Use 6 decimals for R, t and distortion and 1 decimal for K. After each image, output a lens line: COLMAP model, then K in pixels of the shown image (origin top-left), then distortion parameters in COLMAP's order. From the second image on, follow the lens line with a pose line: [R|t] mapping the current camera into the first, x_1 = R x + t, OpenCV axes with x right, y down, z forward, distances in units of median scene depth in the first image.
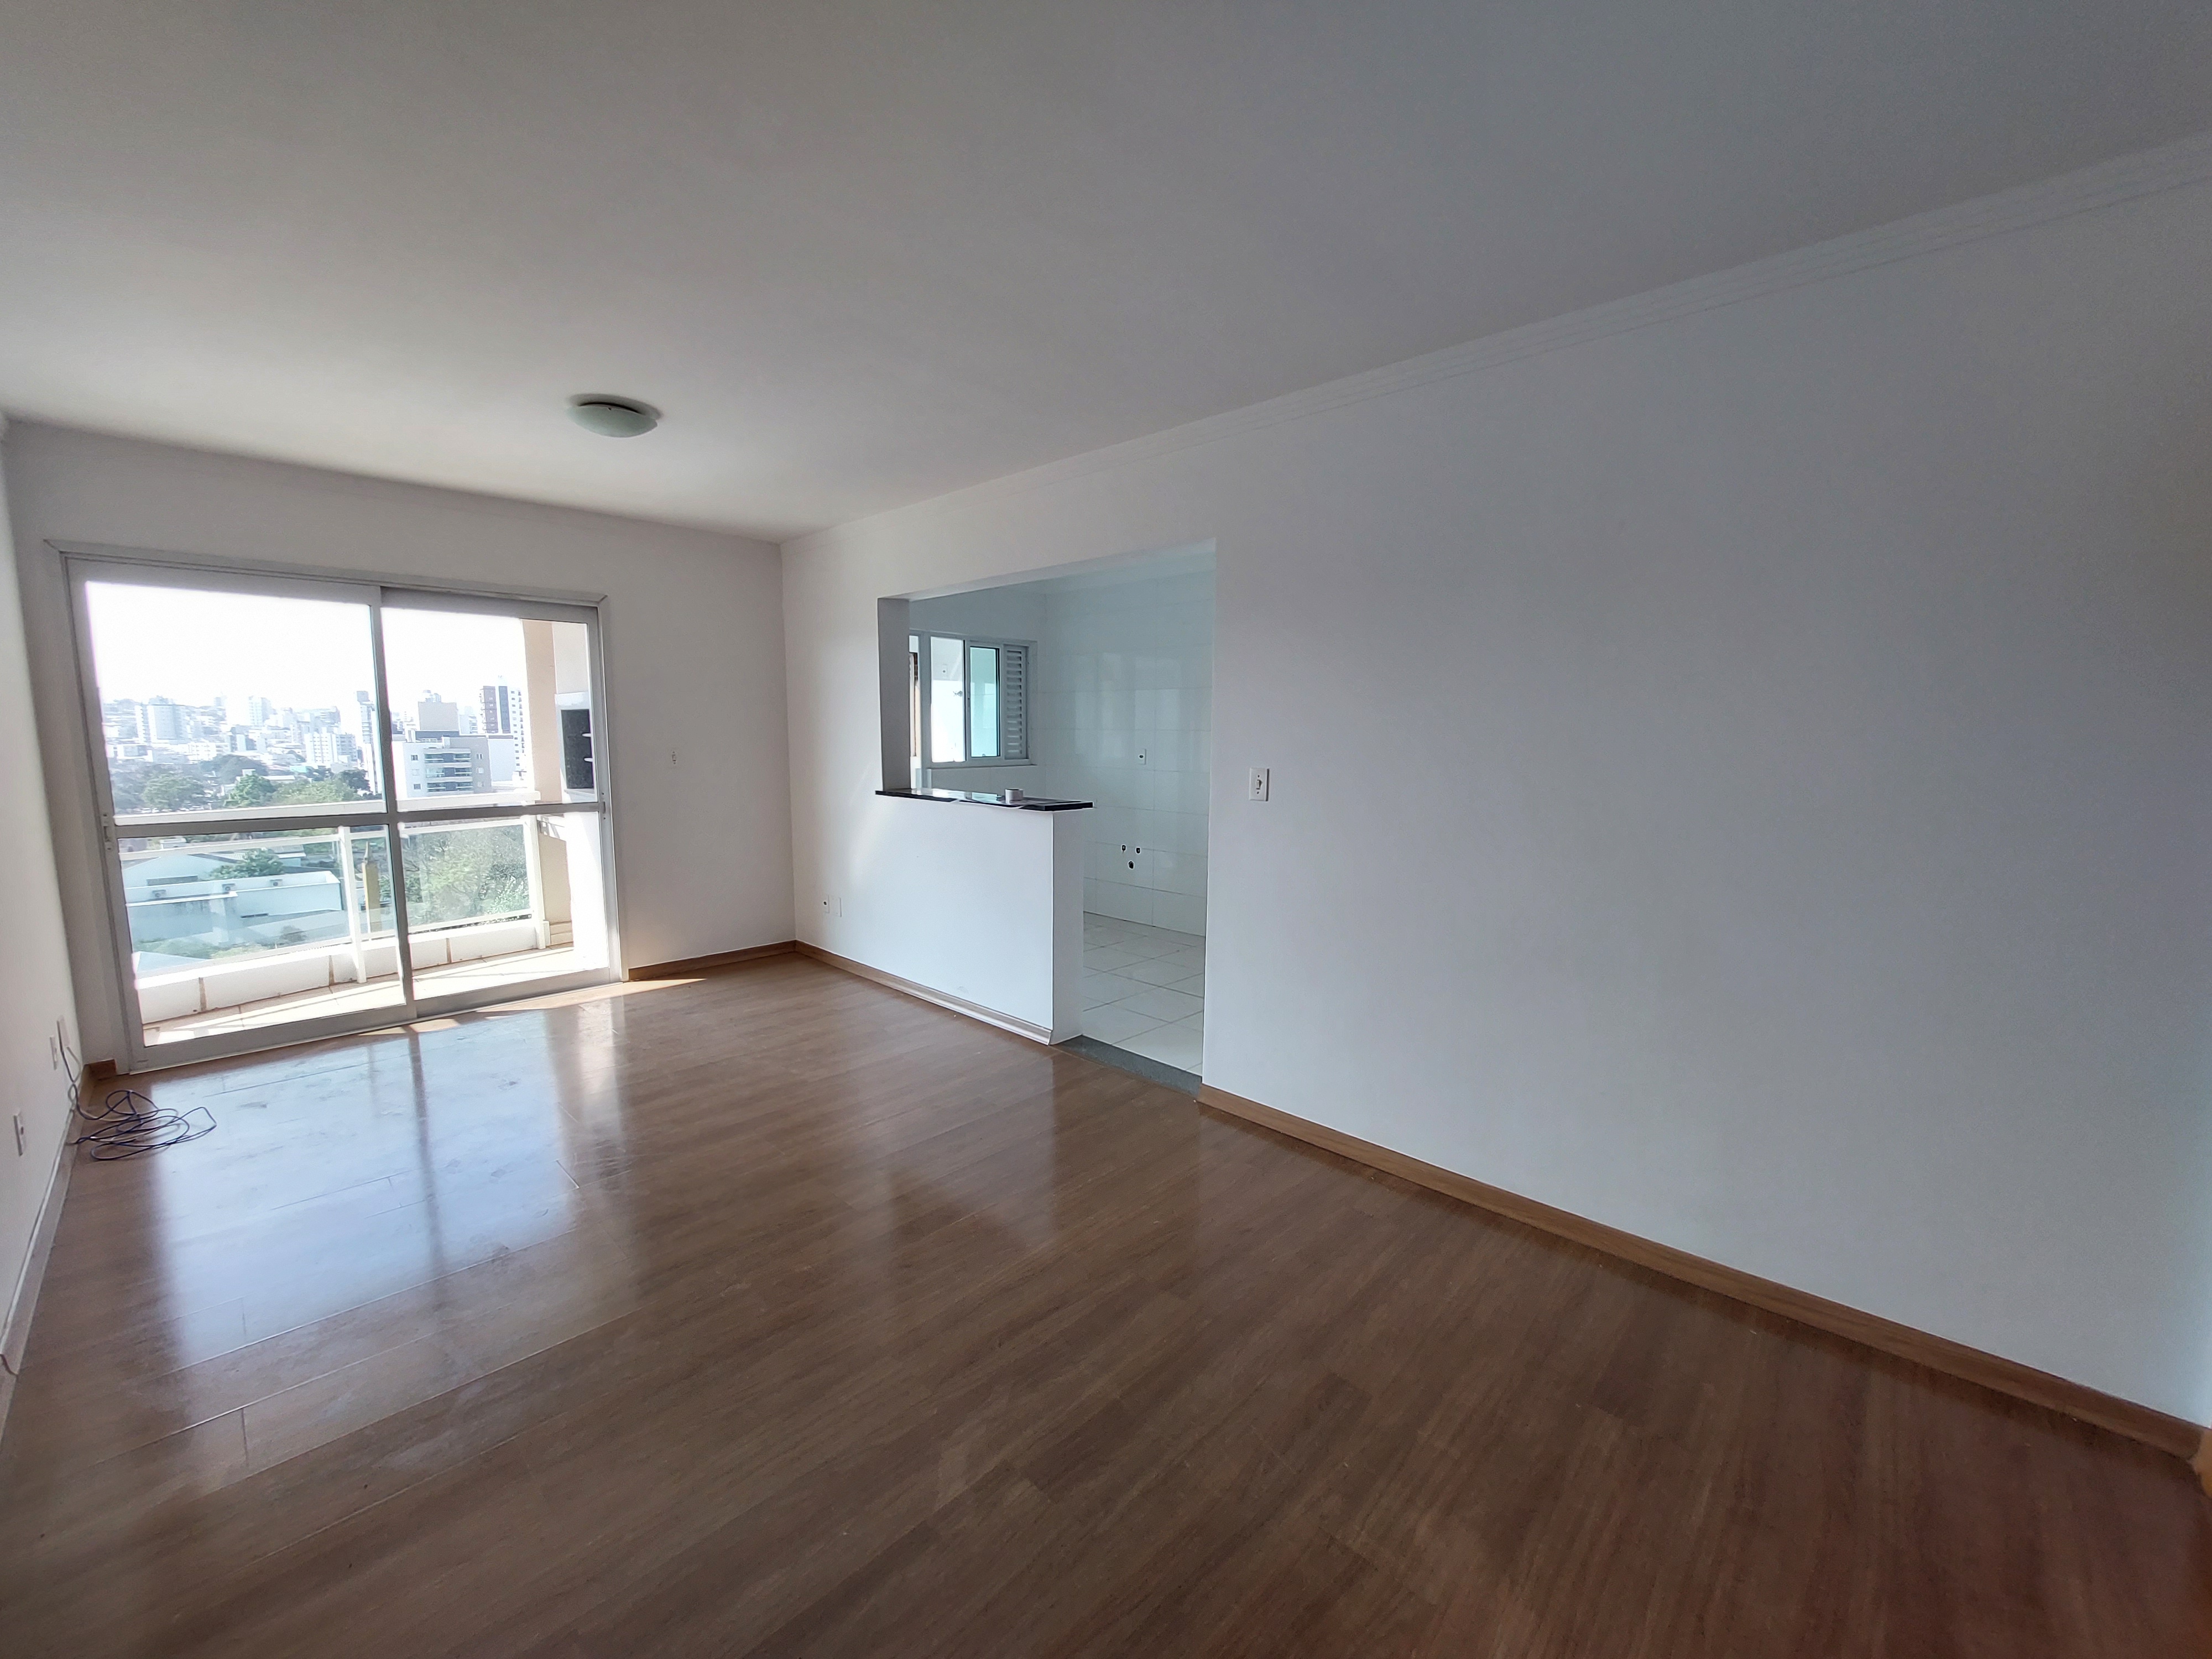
lens RADIAL K [[877.9, 0, 1112.0], [0, 877.9, 836.6], [0, 0, 1]] dist [-0.026388, 0.003464]
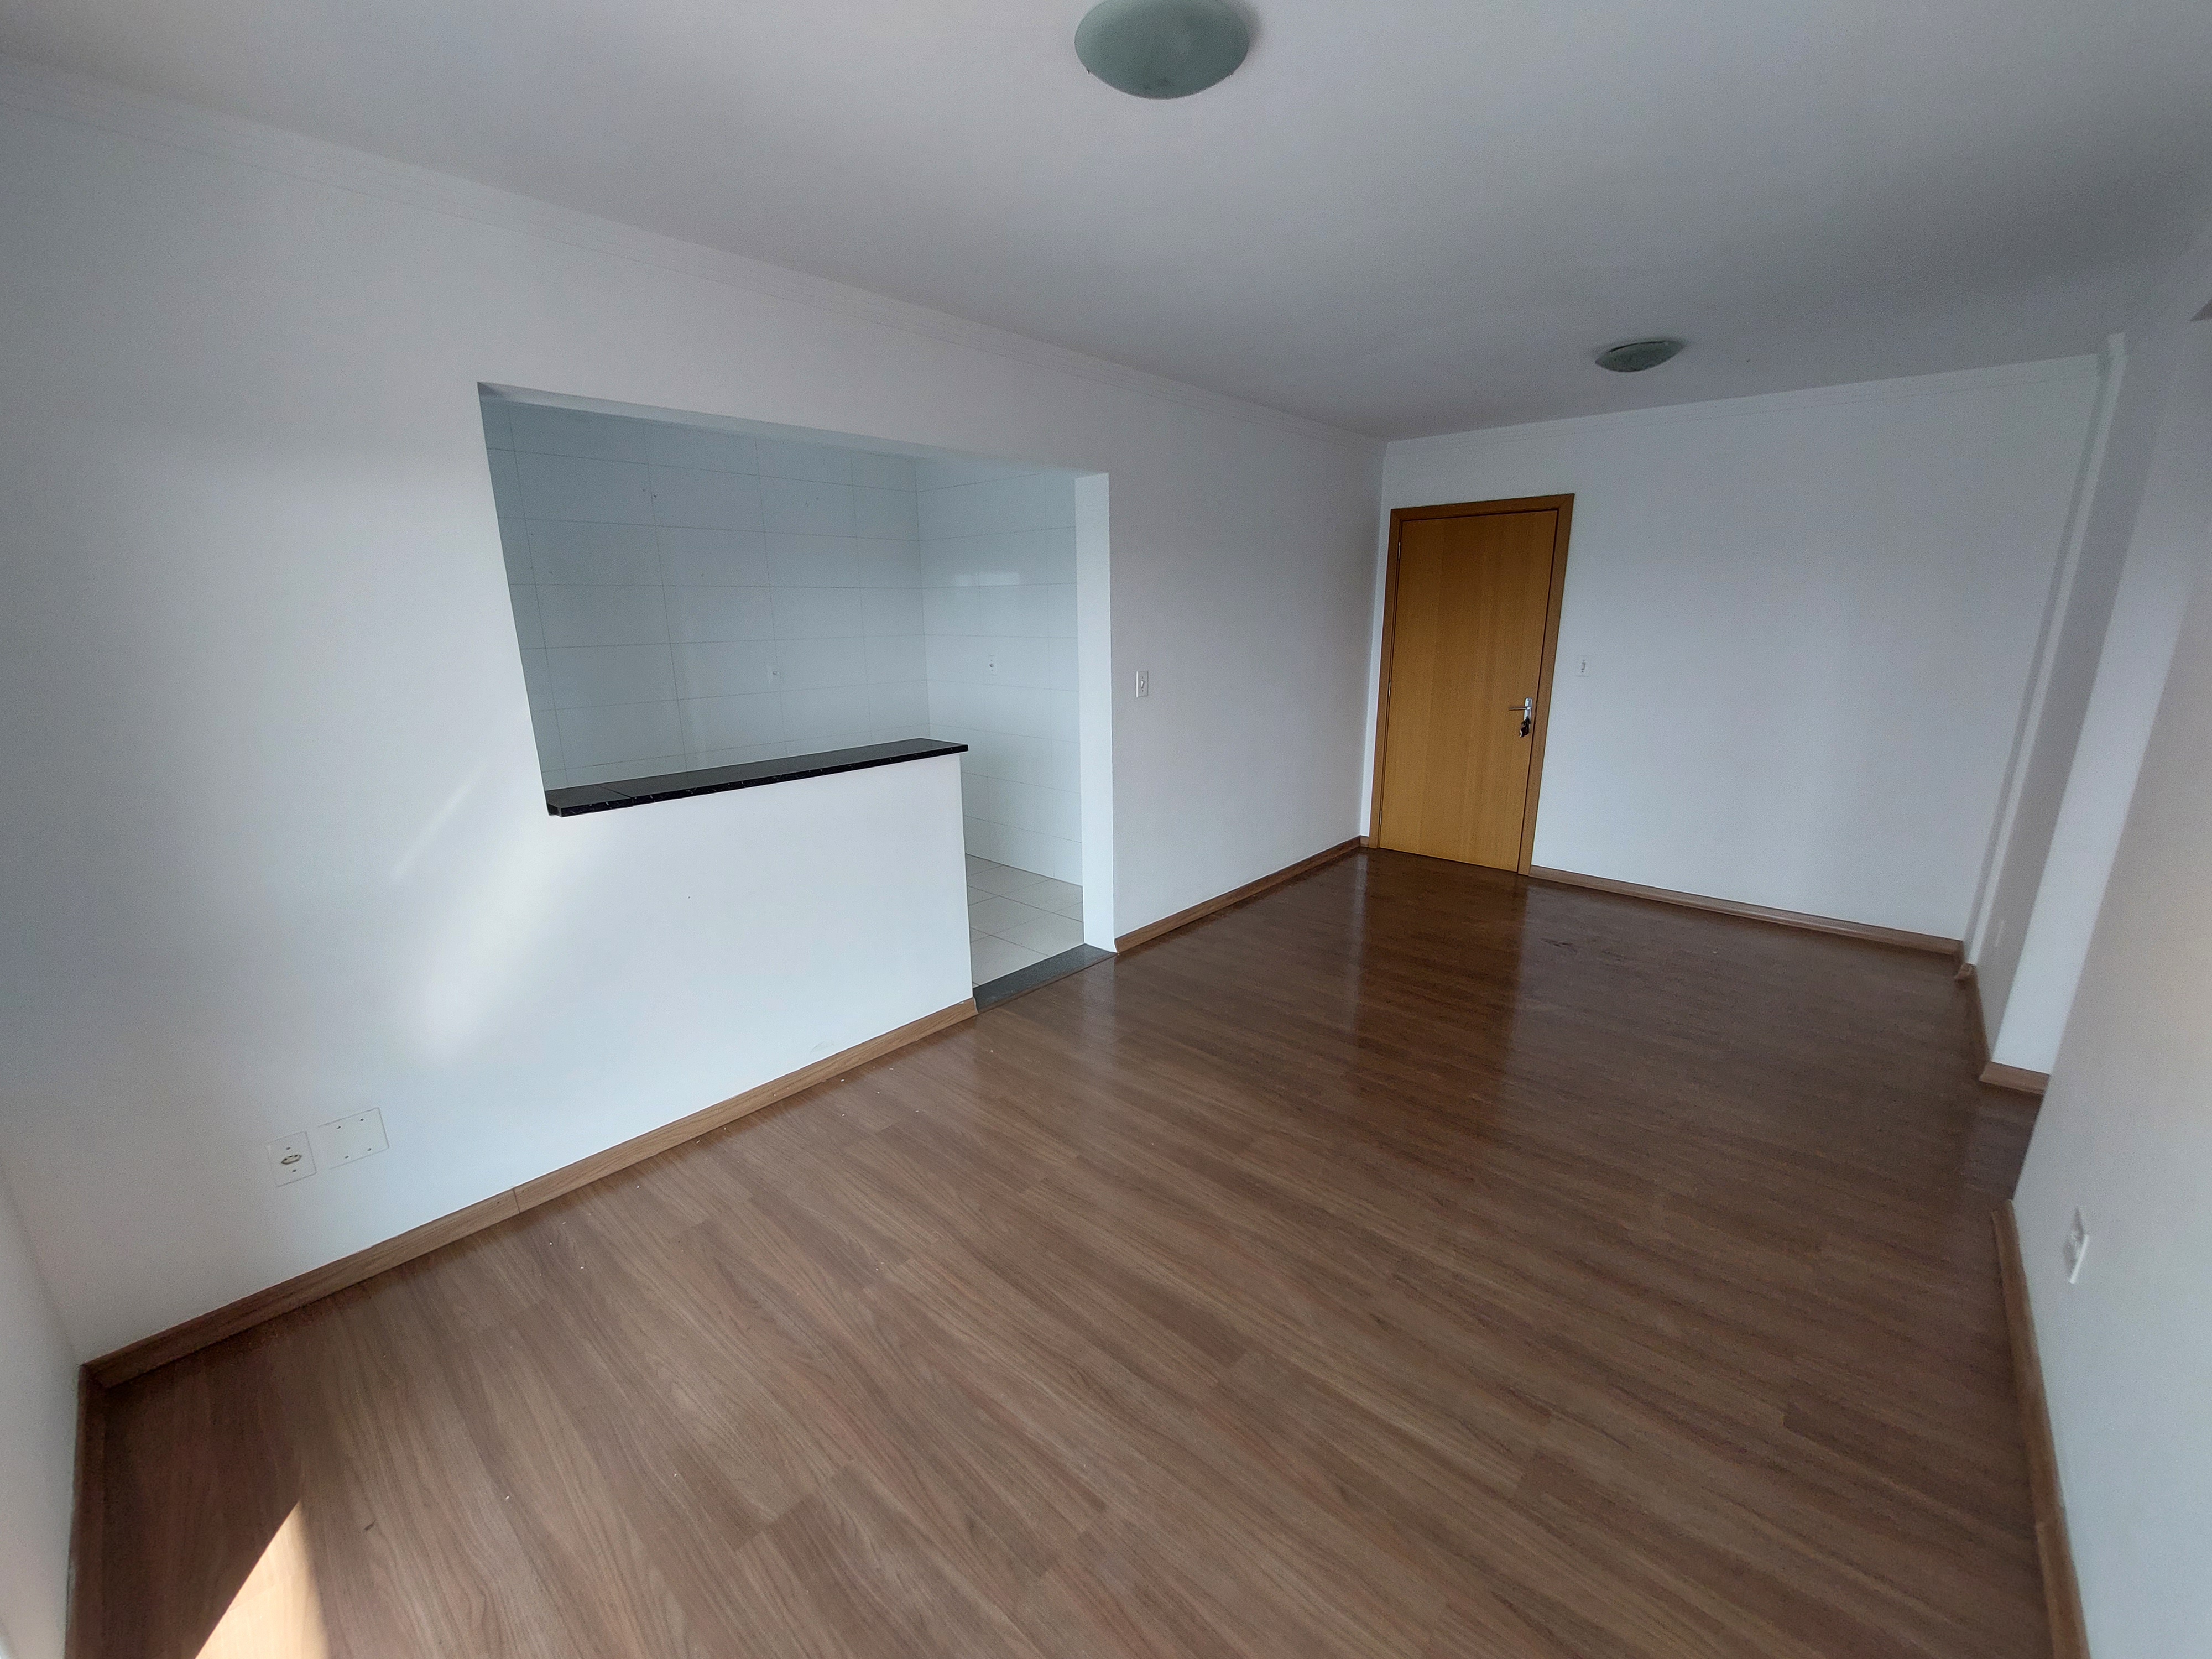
lens RADIAL K [[877.9, 0, 1112.0], [0, 877.9, 836.6], [0, 0, 1]] dist [-0.026388, 0.003464]
pose [[-0.028772, -0.229231, 0.972947, -0.786229], [0.163052, 0.959237, 0.230823, -0.093500], [-0.986198, 0.165282, 0.009778, 0.755793]]
